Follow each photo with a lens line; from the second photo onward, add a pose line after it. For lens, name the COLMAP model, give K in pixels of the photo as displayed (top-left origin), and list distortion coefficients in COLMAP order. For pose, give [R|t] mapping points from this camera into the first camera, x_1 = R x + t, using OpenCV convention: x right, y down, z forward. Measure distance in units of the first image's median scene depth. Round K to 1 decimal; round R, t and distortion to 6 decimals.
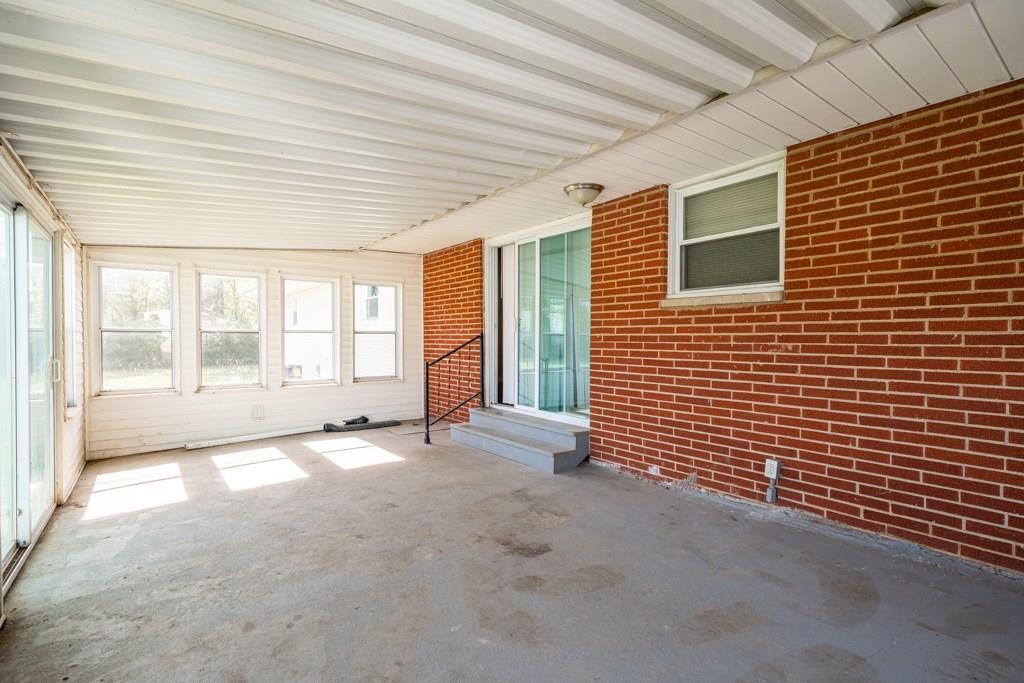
lens RADIAL K [[473.7, 0, 509.6], [0, 473.7, 343.5], [0, 0, 1]] dist [-0.001943, -0.000142]
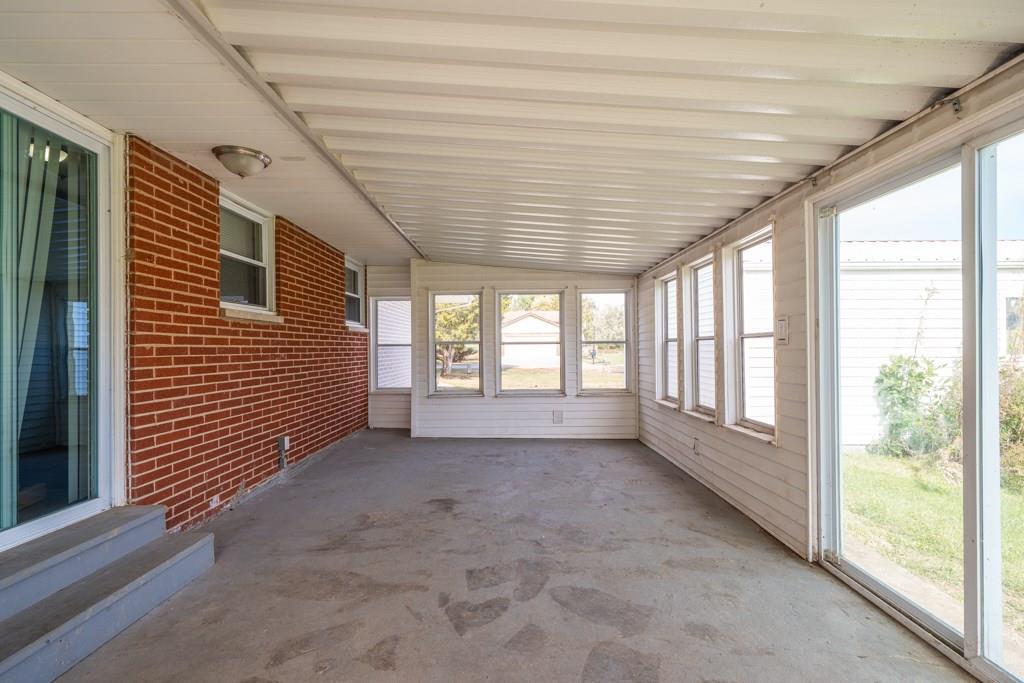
lens RADIAL K [[473.7, 0, 510.8], [0, 473.7, 341.8], [0, 0, 1]] dist [-0.001943, -0.000142]
pose [[-0.791025, 0.012726, 0.611652, -0.683456], [0.013937, 0.999899, -0.002779, -0.017431], [-0.611626, 0.006326, -0.791122, 1.399858]]
